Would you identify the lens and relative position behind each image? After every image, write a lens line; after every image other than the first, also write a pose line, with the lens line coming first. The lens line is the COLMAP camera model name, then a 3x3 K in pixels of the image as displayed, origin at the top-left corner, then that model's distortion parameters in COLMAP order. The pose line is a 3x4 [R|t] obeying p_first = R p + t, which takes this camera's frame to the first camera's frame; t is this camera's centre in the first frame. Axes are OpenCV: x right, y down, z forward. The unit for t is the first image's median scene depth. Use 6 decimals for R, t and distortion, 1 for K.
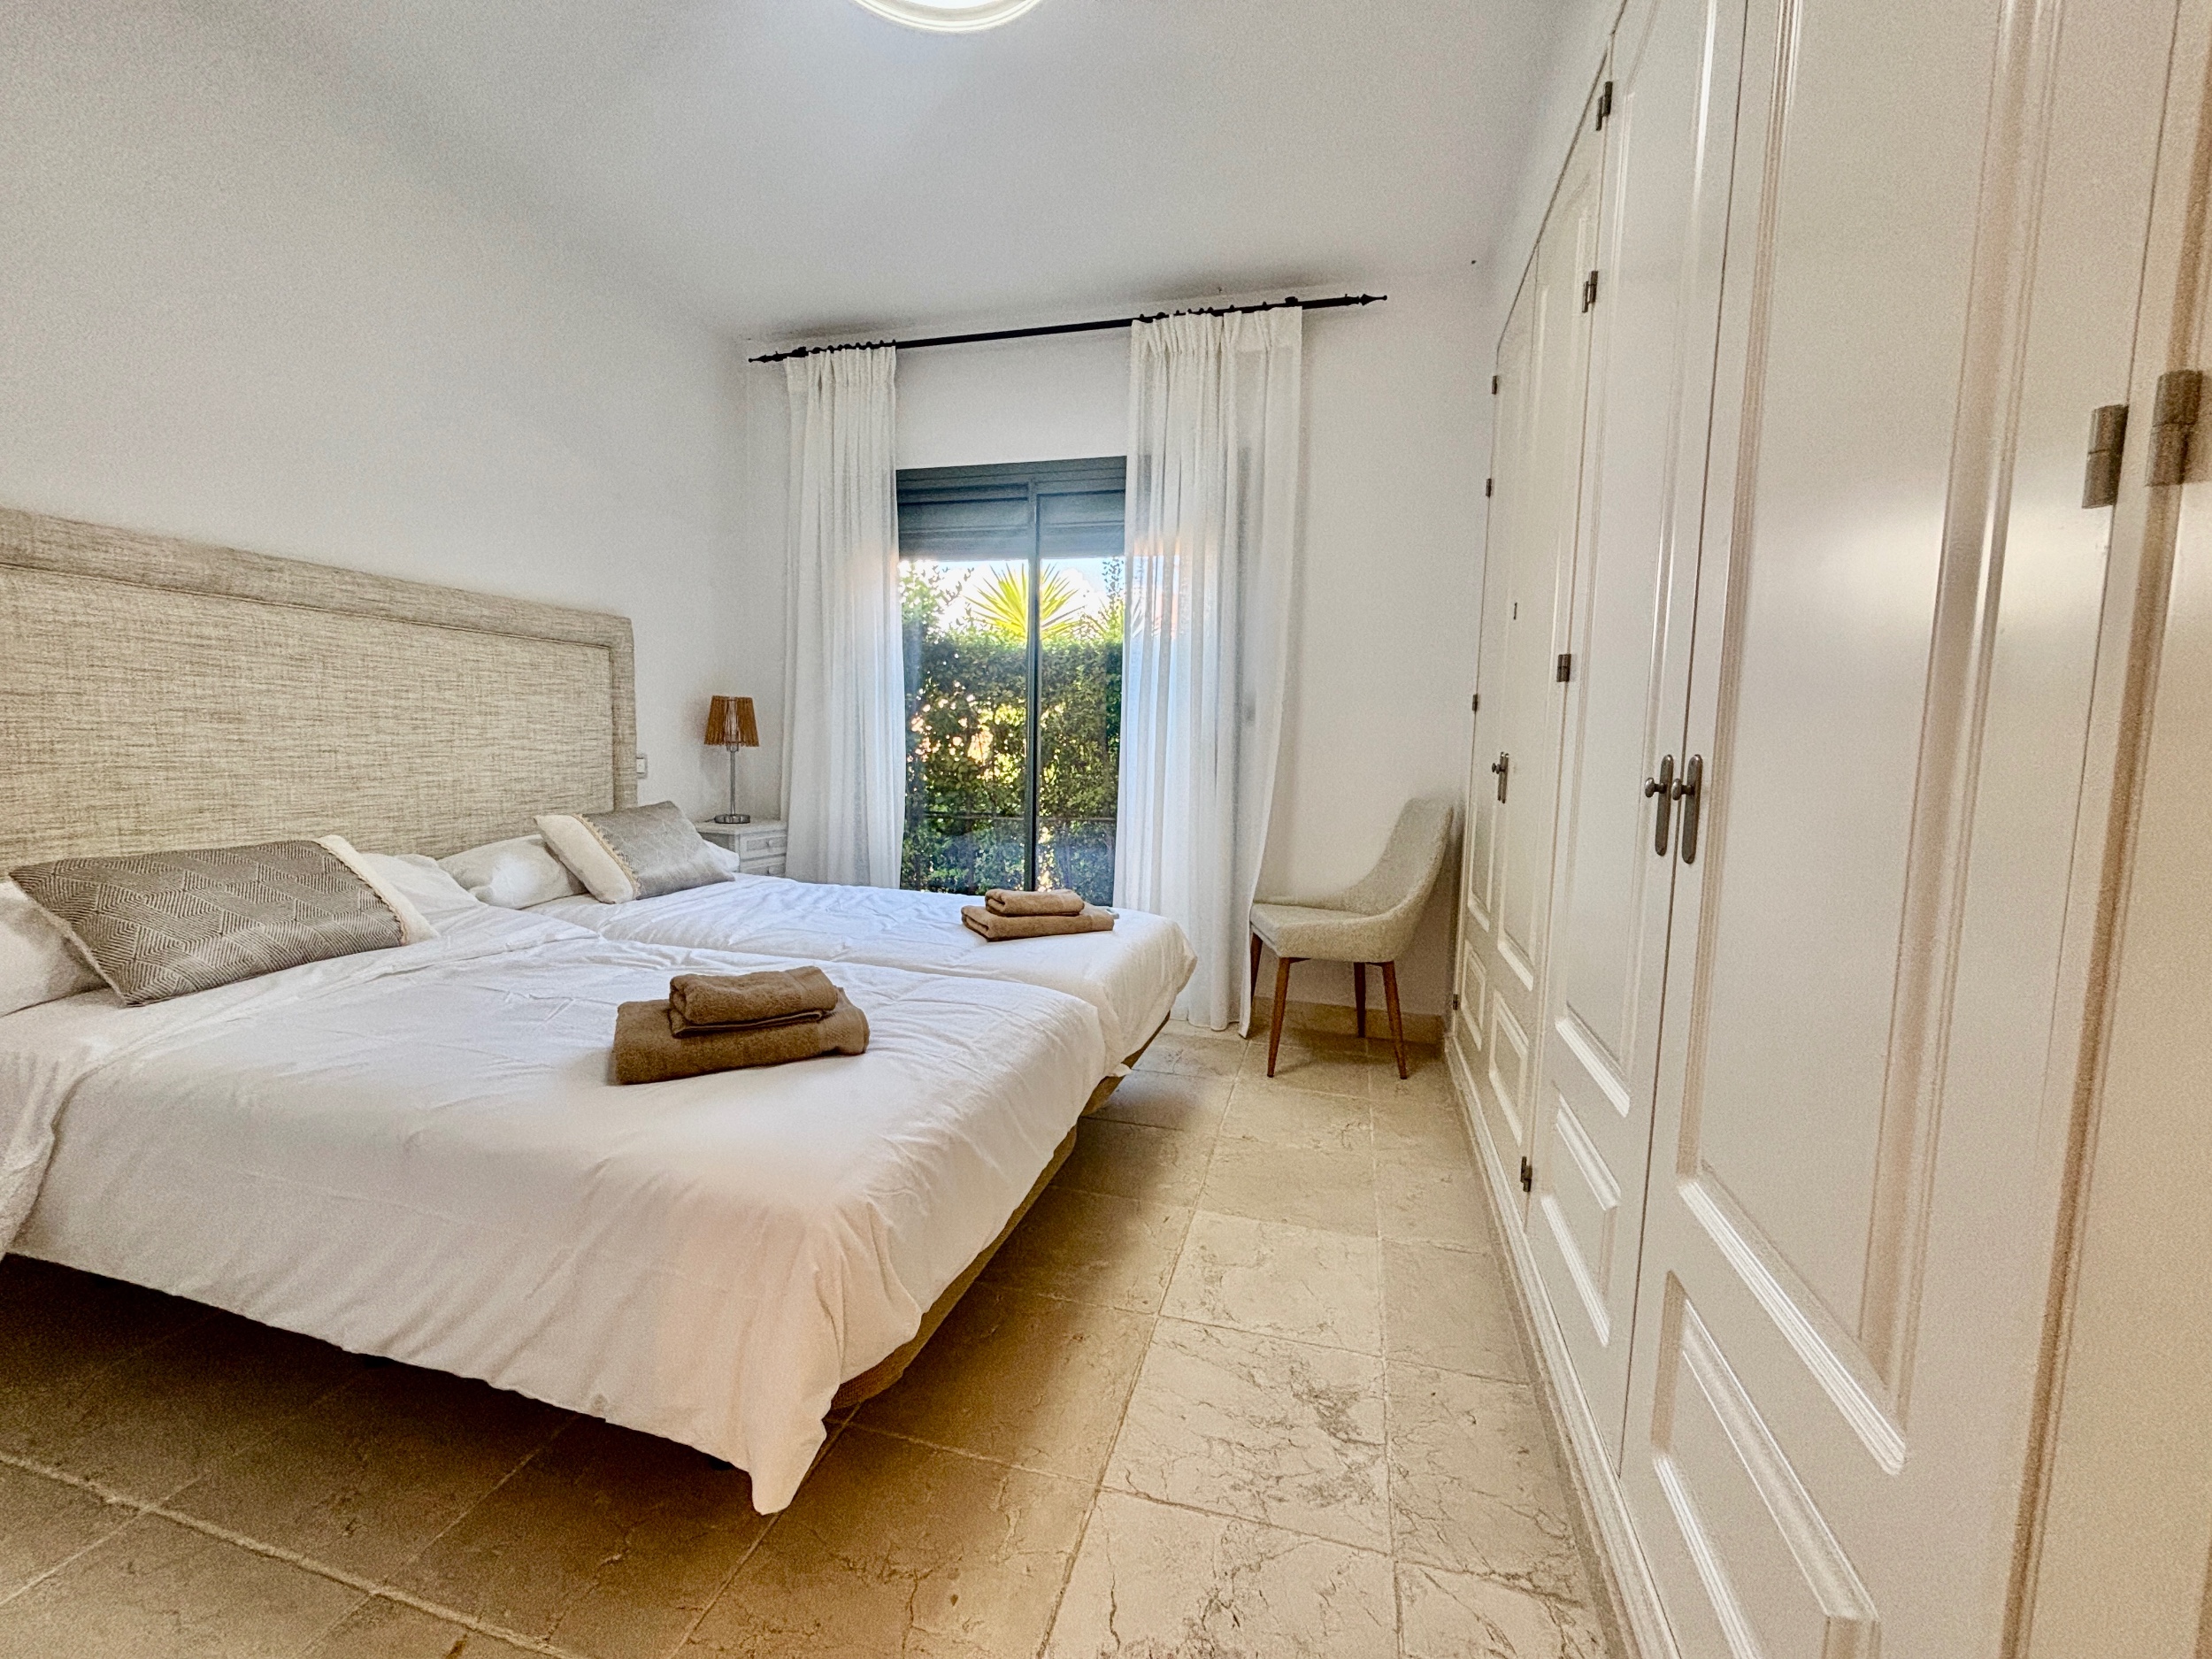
lens RADIAL K [[878.5, 0, 1106.0], [0, 878.5, 829.5], [0, 0, 1]] dist [0.001005, -0.012184]
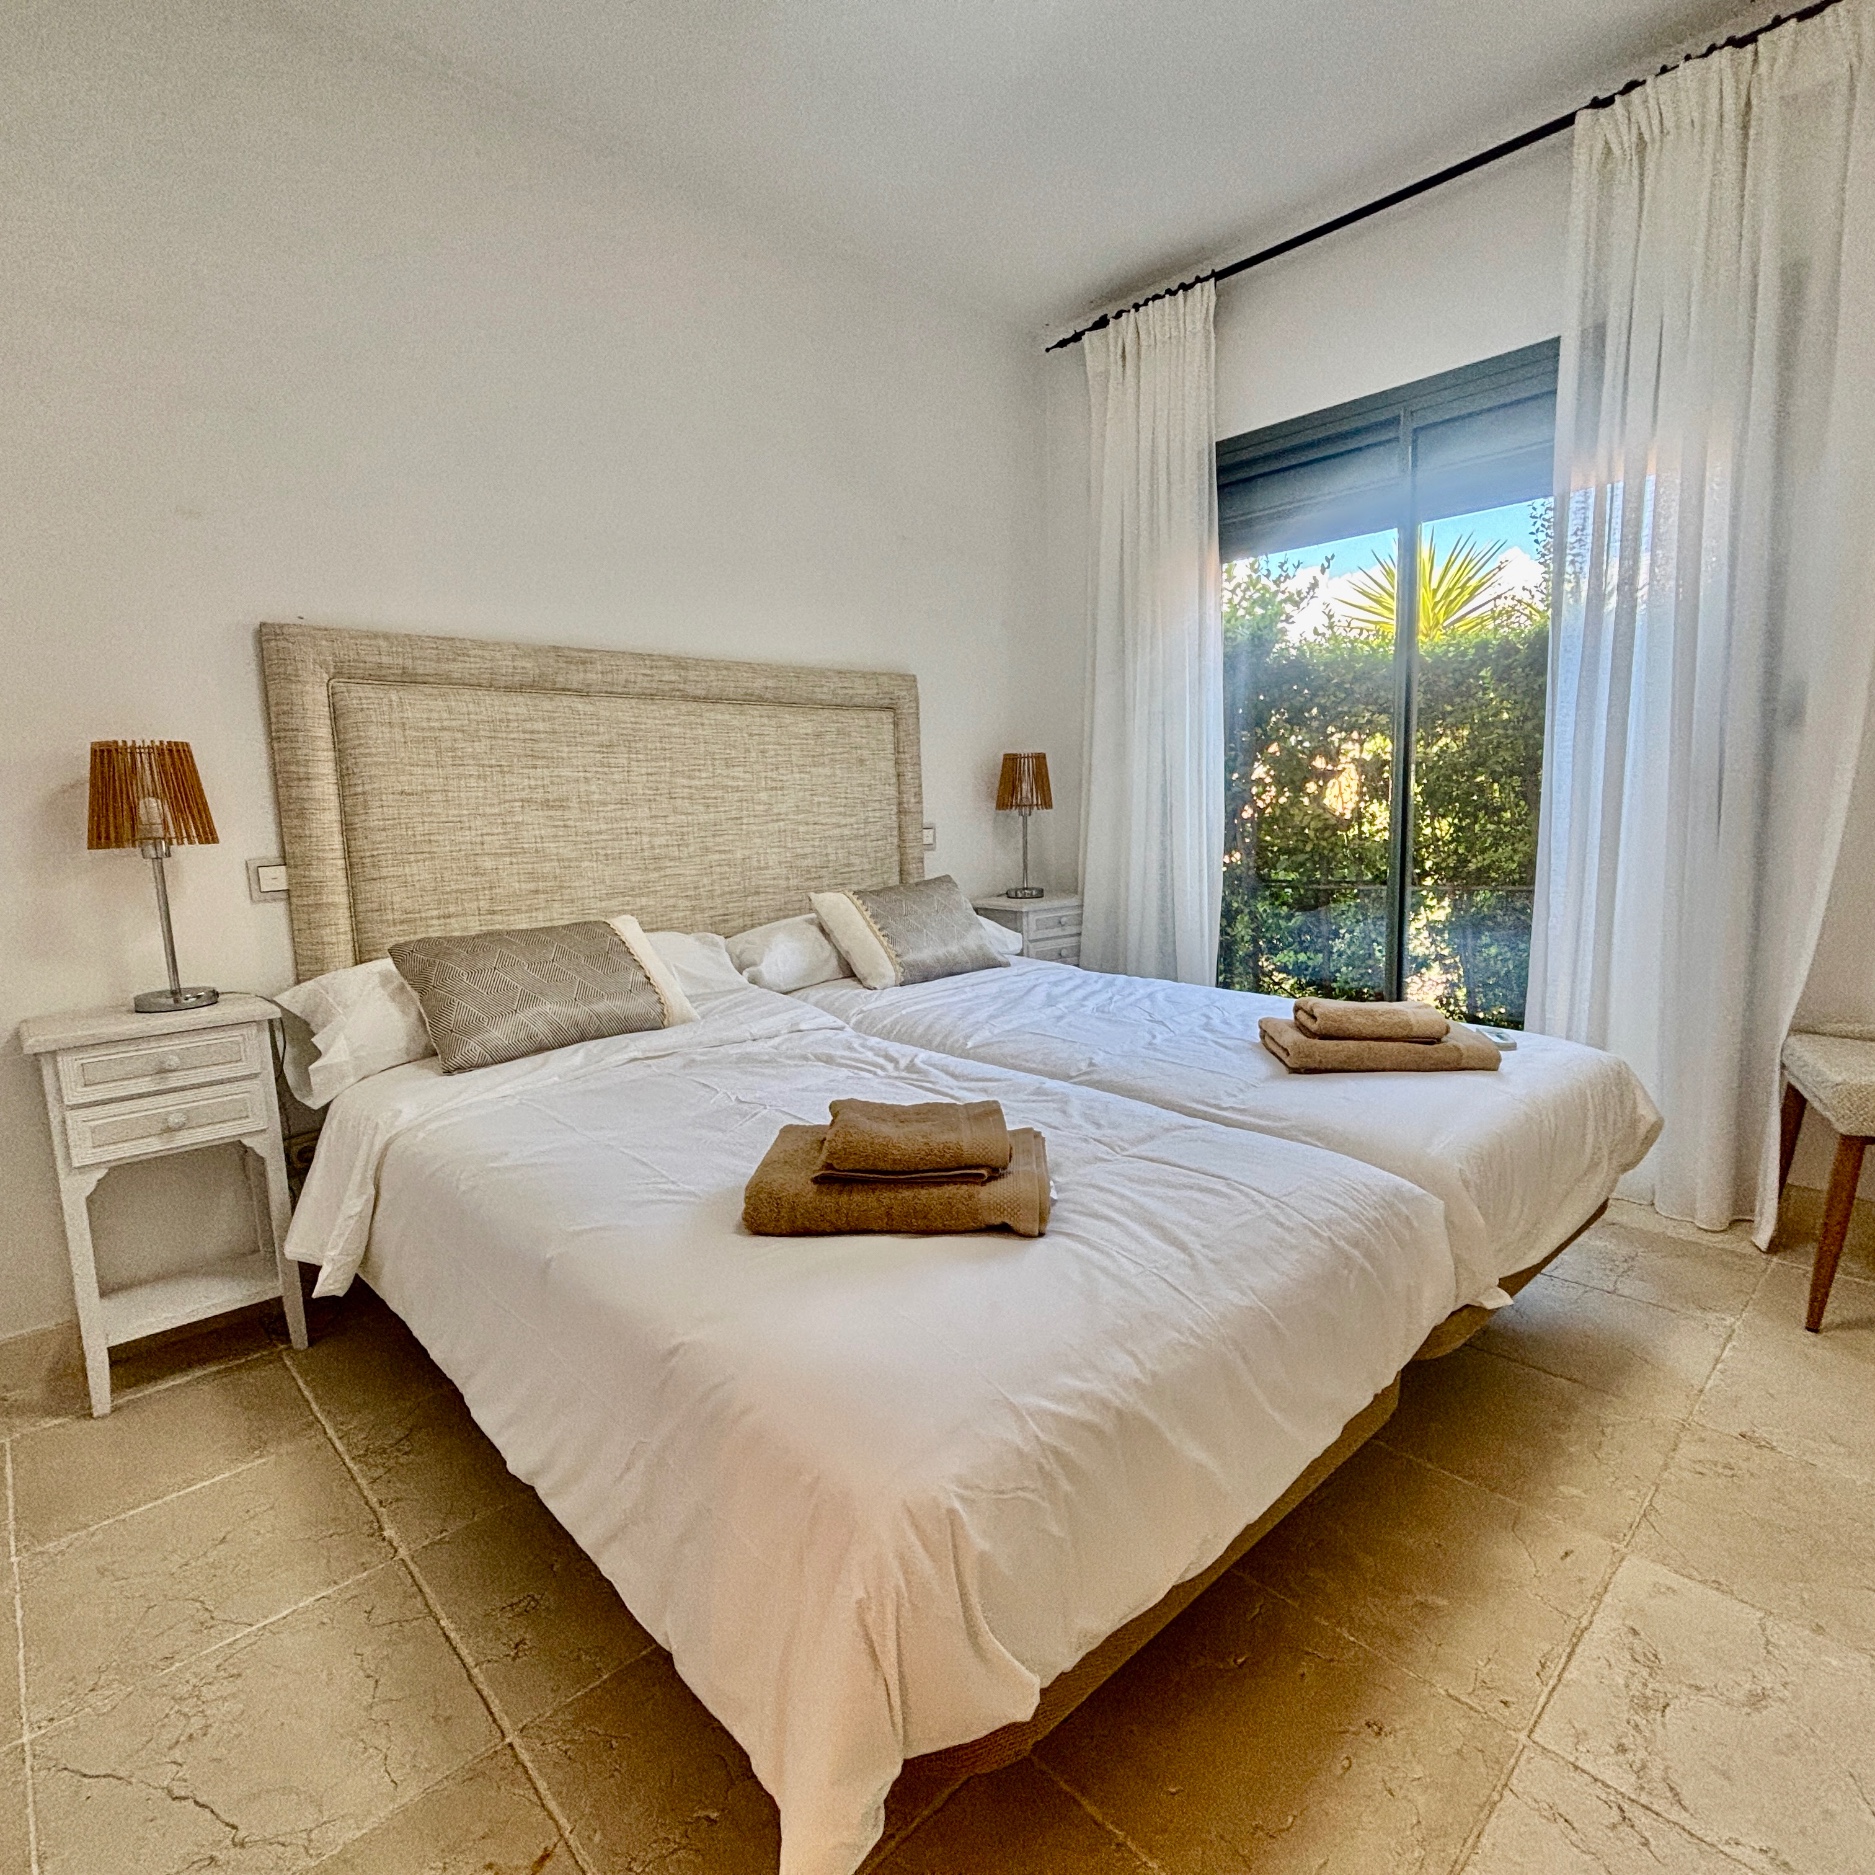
lens RADIAL K [[1004.7, 0, 934.5], [0, 1004.7, 942.4], [0, 0, 1]] dist [-0.005223, -0.000873]
pose [[0.848889, 0.021443, -0.528136, 0.042828], [0.002547, 0.998999, 0.044655, -0.011515], [0.528565, -0.039252, 0.847985, 0.157519]]
